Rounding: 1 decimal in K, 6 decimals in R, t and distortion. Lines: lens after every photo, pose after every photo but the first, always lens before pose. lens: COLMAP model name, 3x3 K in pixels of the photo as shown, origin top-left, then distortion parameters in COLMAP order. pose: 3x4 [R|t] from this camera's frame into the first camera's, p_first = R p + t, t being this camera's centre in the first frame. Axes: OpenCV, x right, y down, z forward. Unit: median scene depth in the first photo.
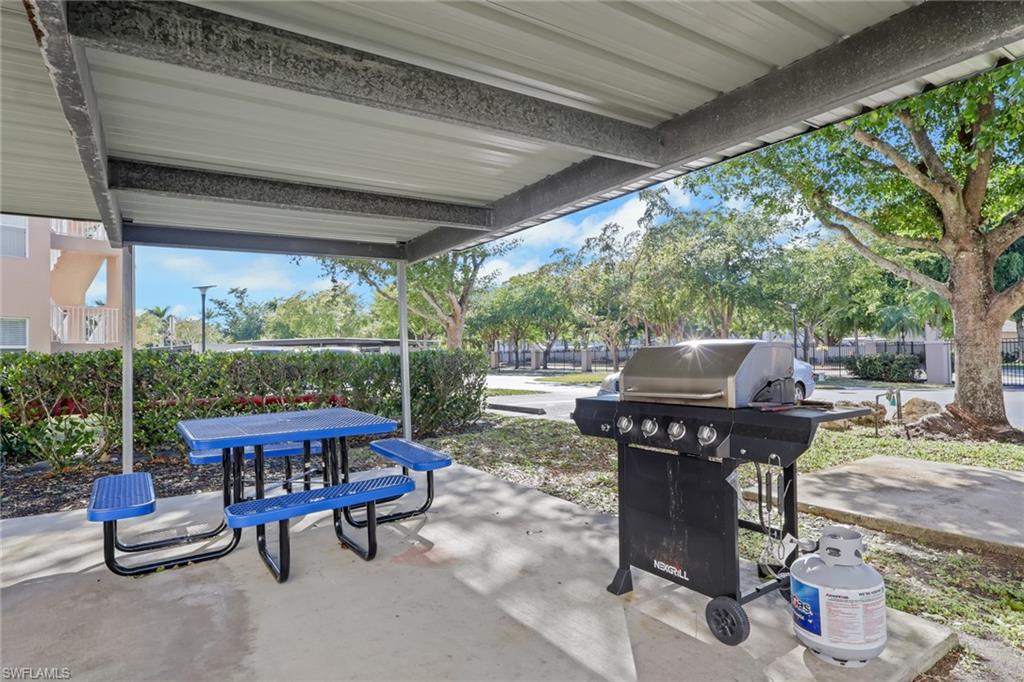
lens RADIAL K [[566.6, 0, 510.1], [0, 566.6, 339.9], [0, 0, 1]] dist [0.004636, 0.000236]
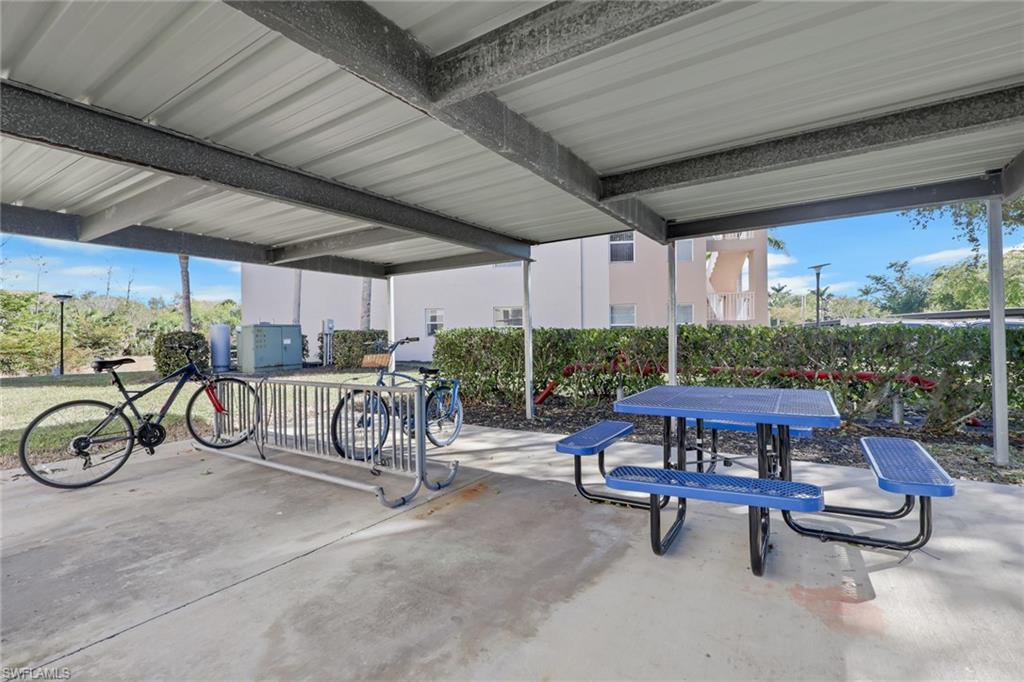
lens RADIAL K [[475.5, 0, 509.9], [0, 475.5, 344.2], [0, 0, 1]] dist [-0.004575, -0.000130]
pose [[0.400219, 0.027596, -0.916004, 0.188186], [0.026282, 0.998790, 0.041573, 0.007800], [0.916043, -0.040713, 0.399009, 0.318684]]
